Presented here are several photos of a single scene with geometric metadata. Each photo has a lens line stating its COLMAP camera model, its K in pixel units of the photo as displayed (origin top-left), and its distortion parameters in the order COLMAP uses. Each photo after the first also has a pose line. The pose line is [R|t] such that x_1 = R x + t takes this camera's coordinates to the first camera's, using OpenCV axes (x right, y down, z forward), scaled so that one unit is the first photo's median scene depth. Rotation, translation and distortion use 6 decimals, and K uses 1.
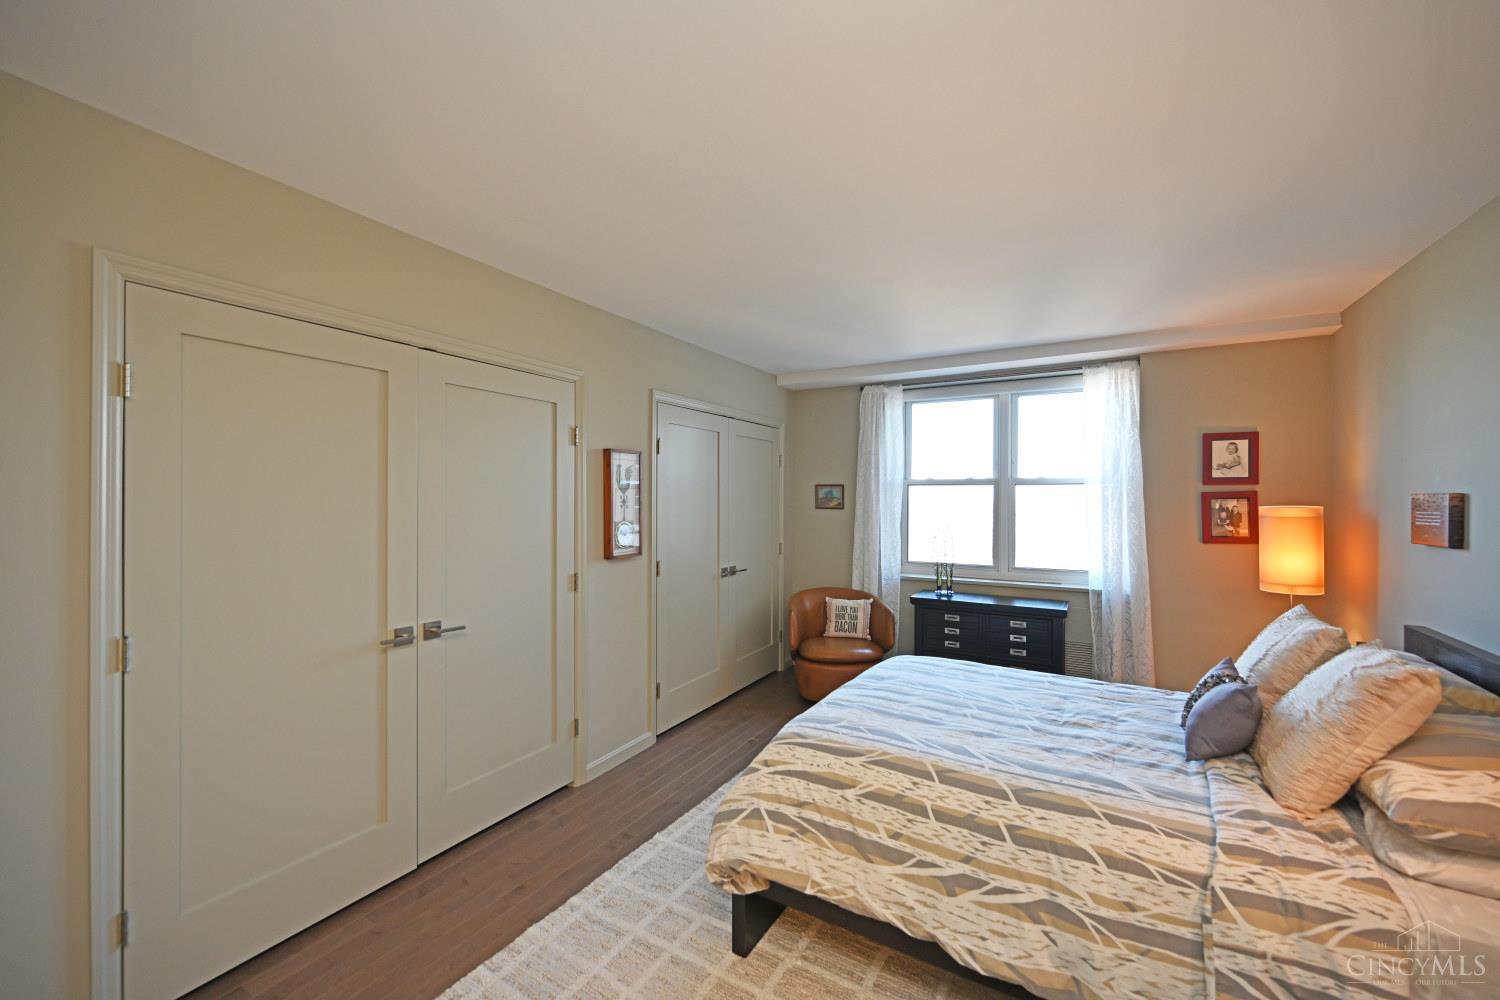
lens RADIAL K [[590.1, 0, 752.3], [0, 590.1, 494.1], [0, 0, 1]] dist [-0.001657, 0.000939]
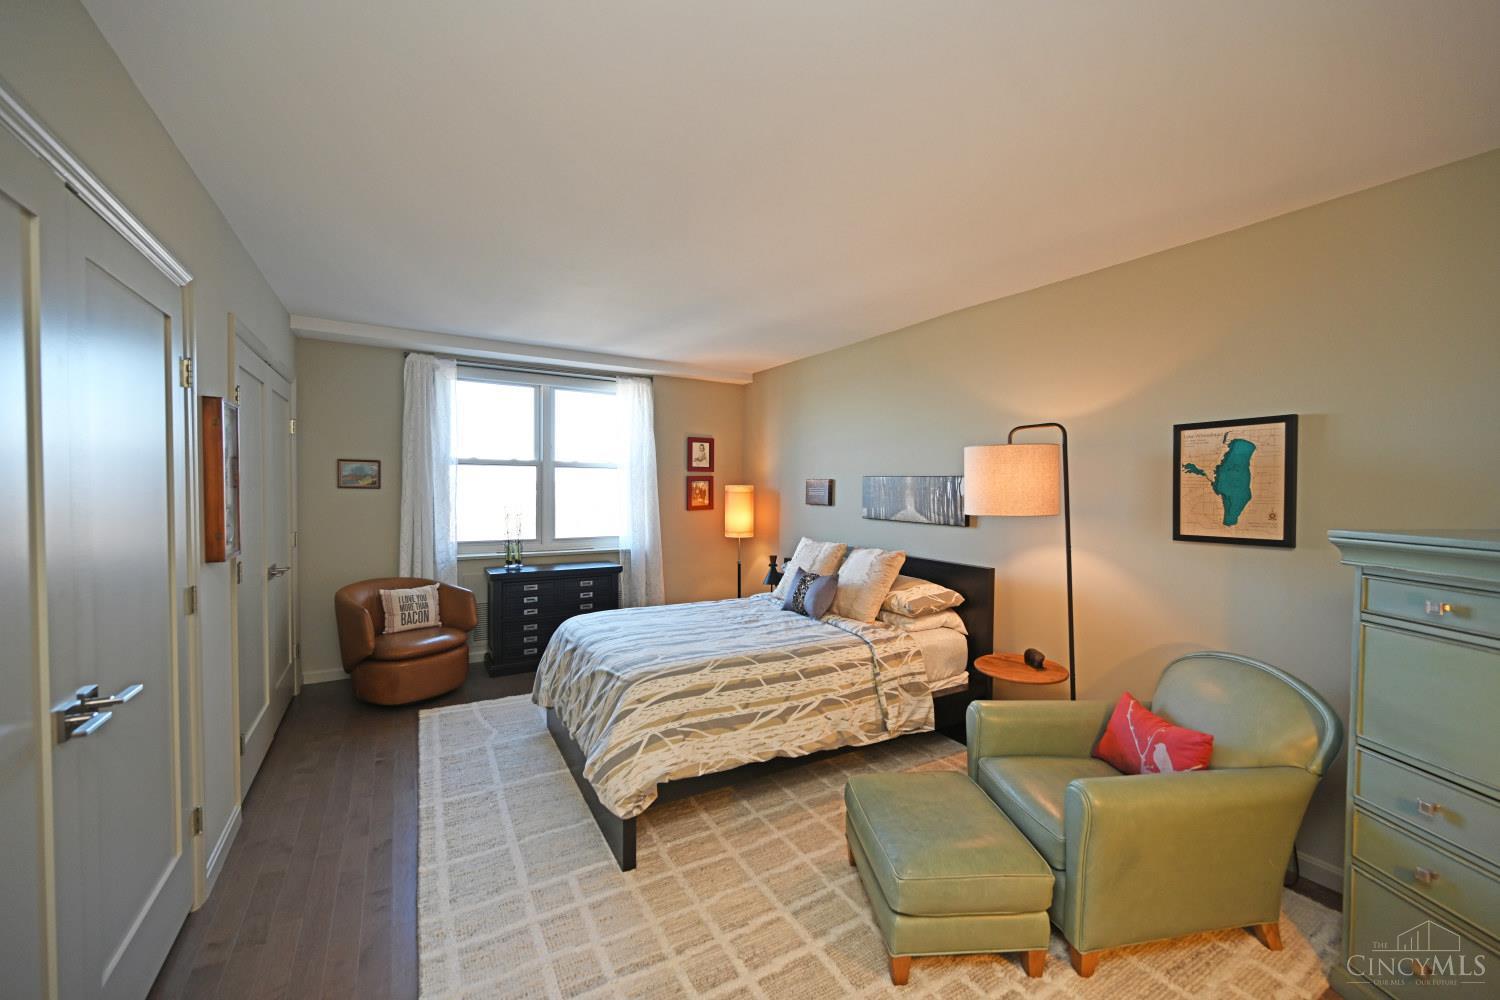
lens RADIAL K [[590.1, 0, 760.4], [0, 590.1, 497.0], [0, 0, 1]] dist [-0.001657, 0.000939]
pose [[0.483979, -0.014569, 0.874958, -0.583641], [-0.017722, 0.999493, 0.026446, 0.008520], [-0.874900, -0.028306, 0.483476, 0.151478]]
